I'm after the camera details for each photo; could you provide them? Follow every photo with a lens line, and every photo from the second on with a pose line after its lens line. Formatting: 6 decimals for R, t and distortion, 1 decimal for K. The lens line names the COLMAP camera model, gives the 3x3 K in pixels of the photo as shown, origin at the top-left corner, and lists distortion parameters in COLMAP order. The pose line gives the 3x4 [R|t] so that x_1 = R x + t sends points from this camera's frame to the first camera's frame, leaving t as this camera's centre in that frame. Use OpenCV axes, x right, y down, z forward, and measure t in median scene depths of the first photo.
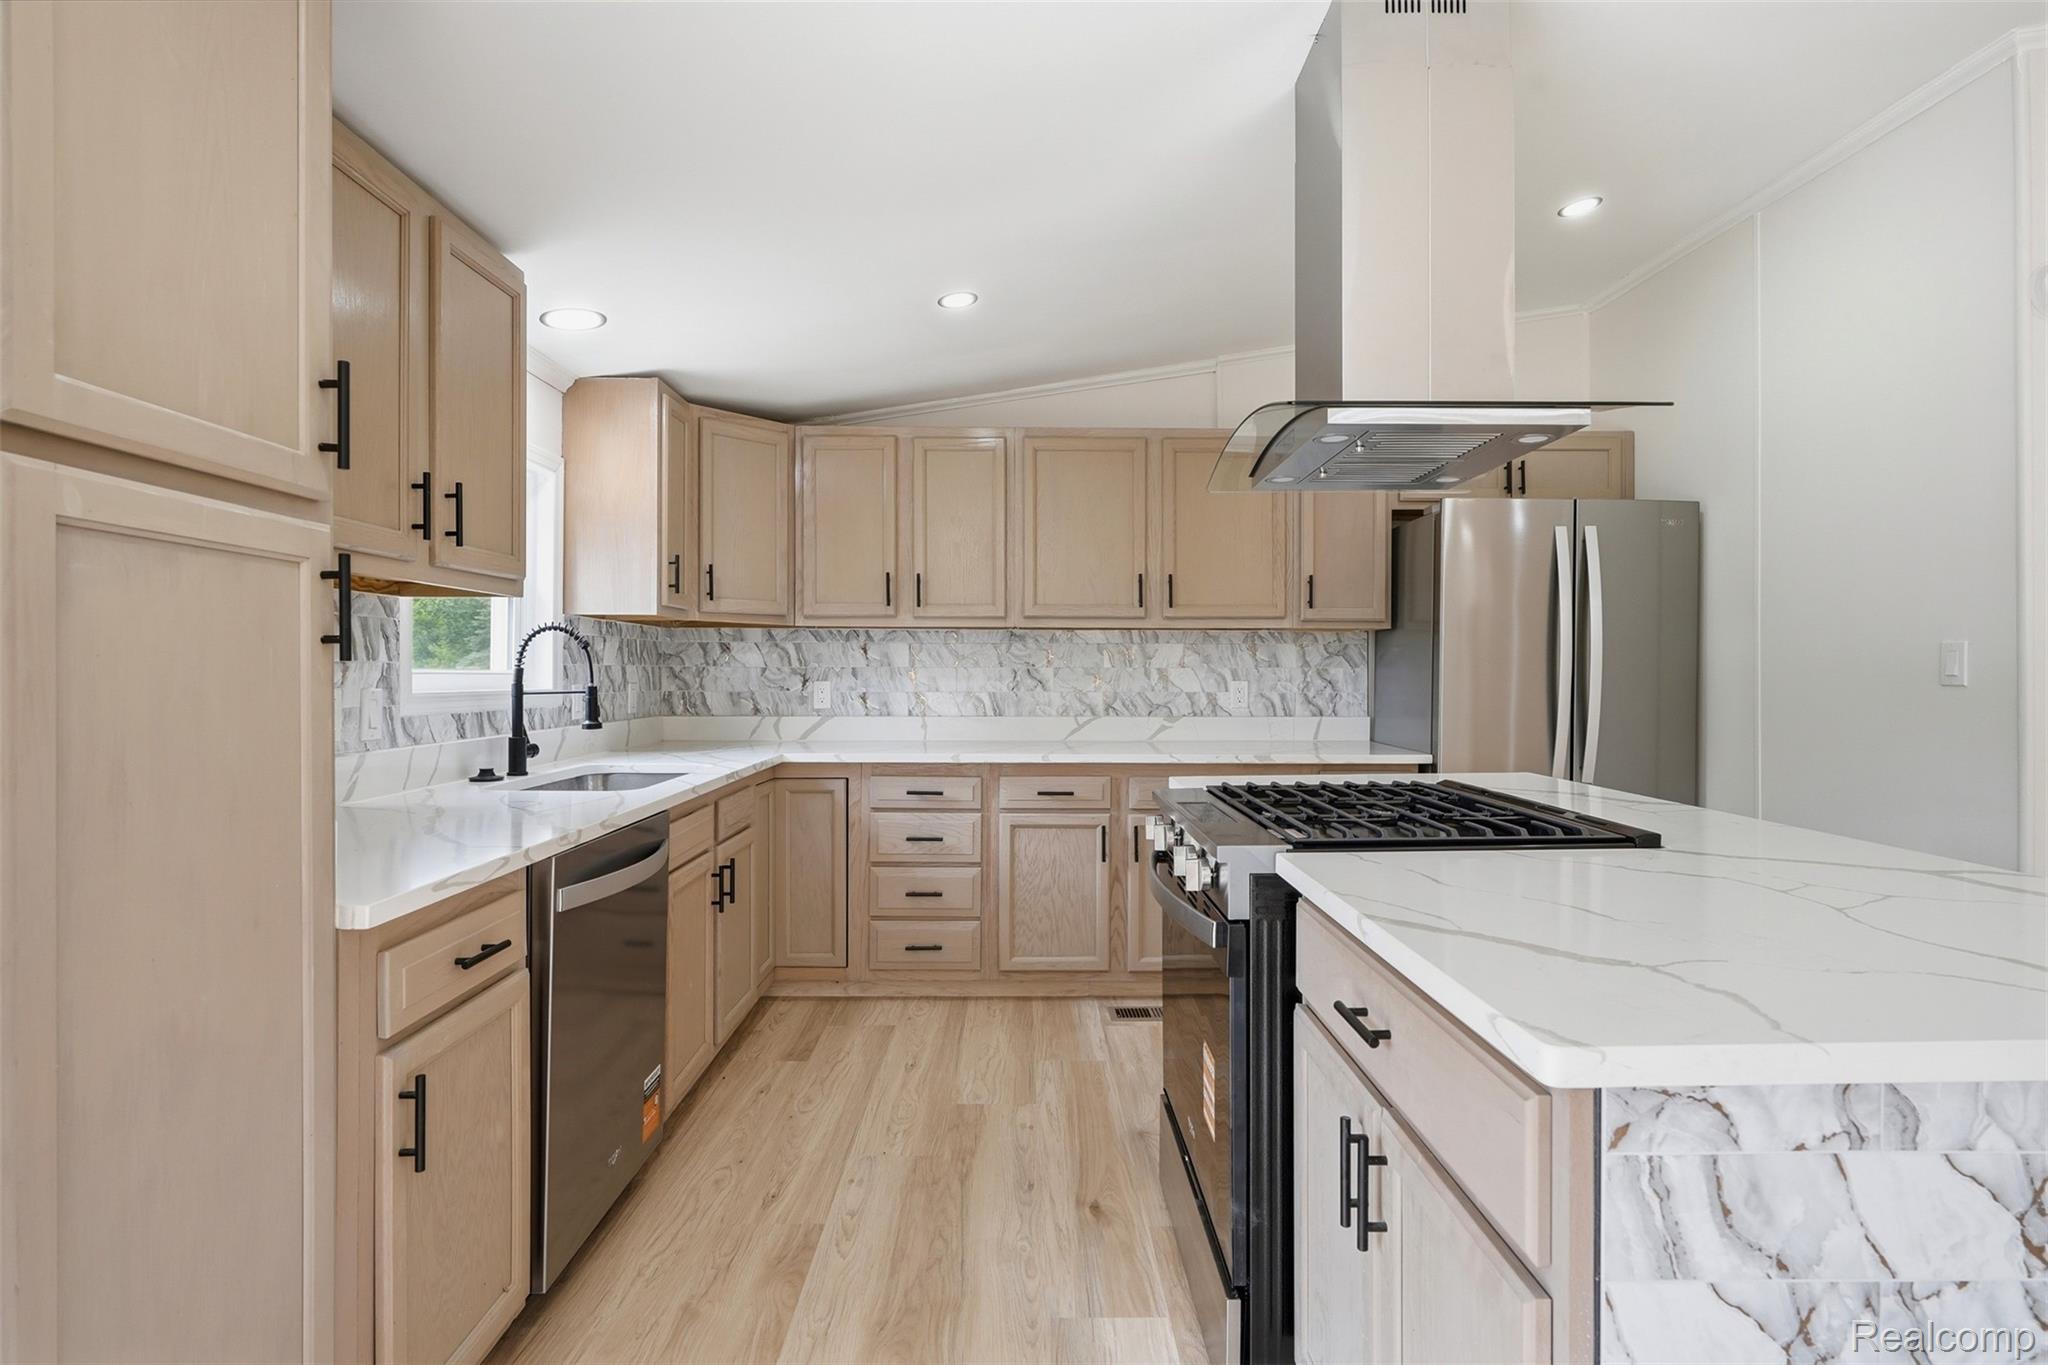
lens RADIAL K [[1030.9, 0, 1024.0], [0, 1030.9, 682.5], [0, 0, 1]] dist [-0.000644, 0.000358]
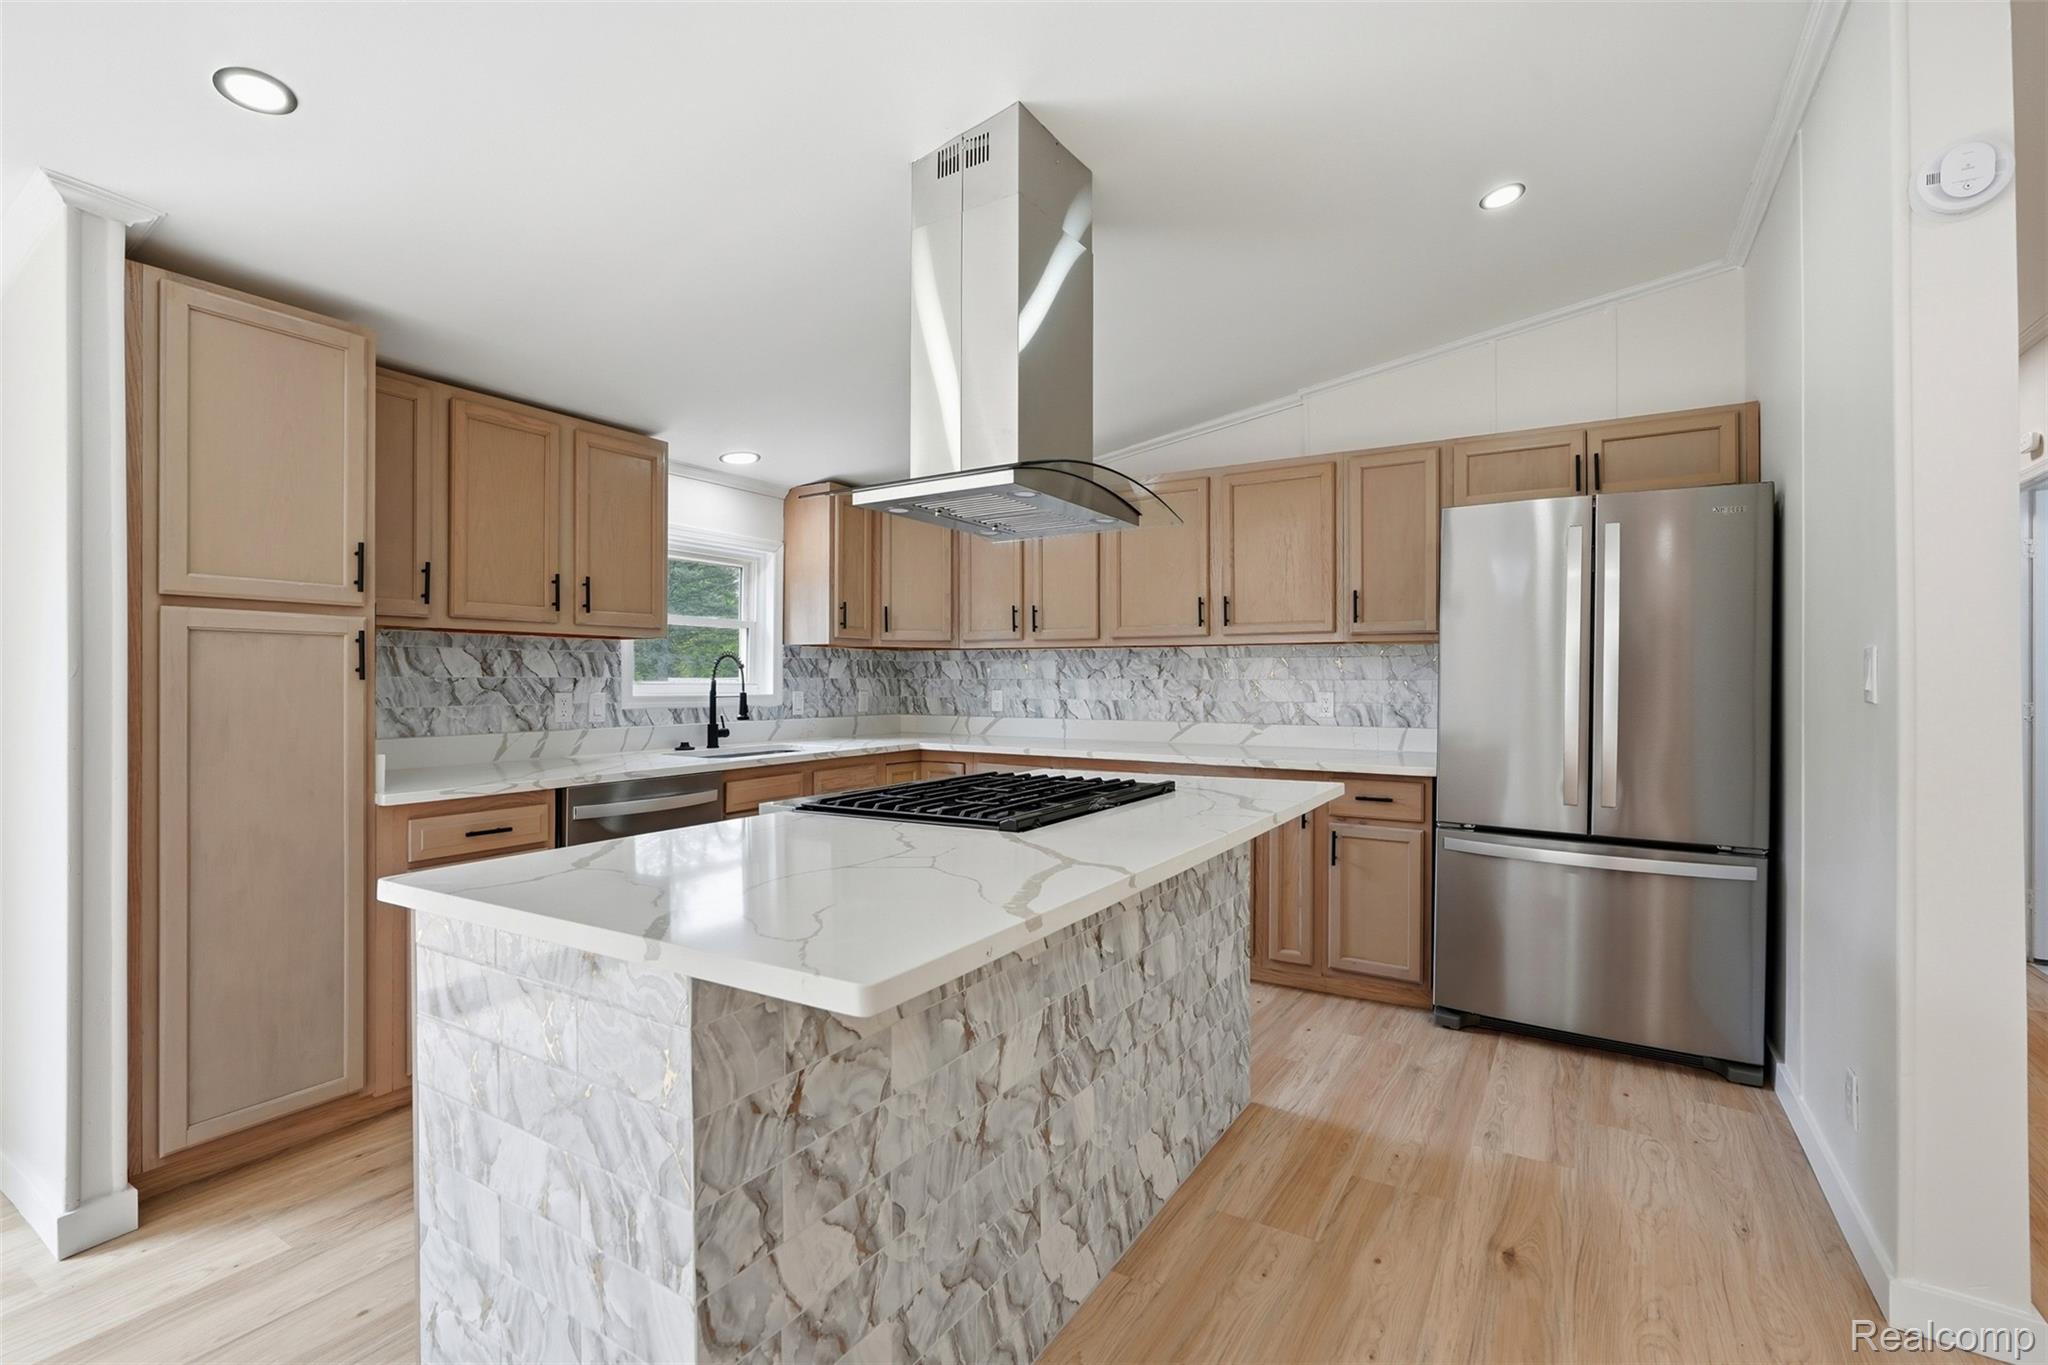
lens RADIAL K [[922.4, 0, 1032.2], [0, 922.4, 681.4], [0, 0, 1]] dist [-0.017603, 0.000744]
pose [[0.842071, 0.000140, -0.539367, 0.473829], [-0.005577, 0.999949, -0.008446, -0.002648], [0.539338, 0.010120, 0.842028, 0.040719]]
